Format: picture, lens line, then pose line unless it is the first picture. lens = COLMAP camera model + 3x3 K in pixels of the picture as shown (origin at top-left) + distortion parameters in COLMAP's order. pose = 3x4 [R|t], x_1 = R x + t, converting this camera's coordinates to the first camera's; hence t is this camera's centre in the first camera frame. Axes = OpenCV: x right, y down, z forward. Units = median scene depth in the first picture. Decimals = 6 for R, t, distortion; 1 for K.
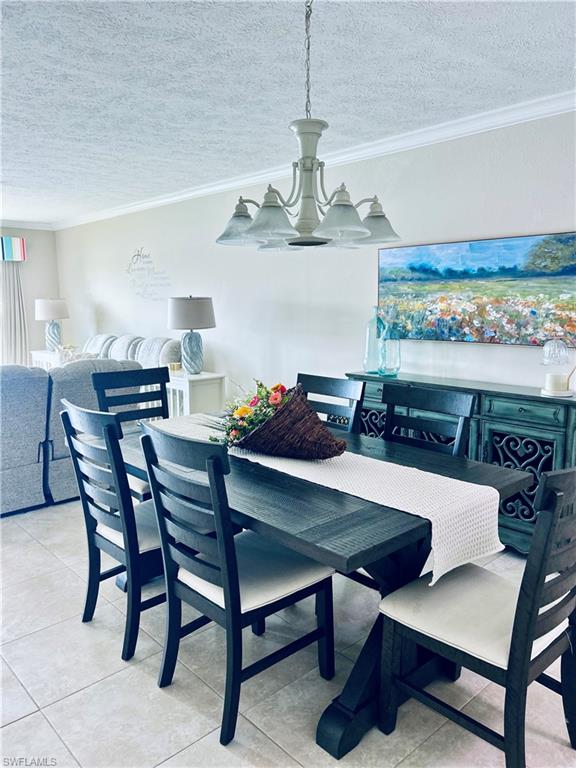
lens RADIAL K [[577.0, 0, 288.0], [0, 577.0, 384.0], [0, 0, 1]] dist [0.002529, -0.001777]
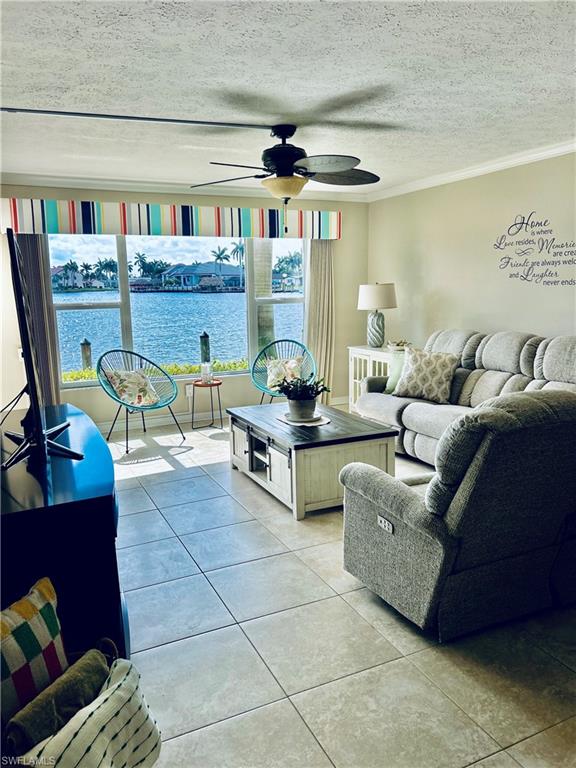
lens RADIAL K [[577.0, 0, 288.0], [0, 577.0, 384.0], [0, 0, 1]] dist [0.002529, -0.001777]
pose [[0.957466, 0.032092, -0.286755, -0.324926], [-0.022145, 0.999038, 0.037864, -0.036604], [0.287694, -0.029903, 0.957255, 0.189131]]
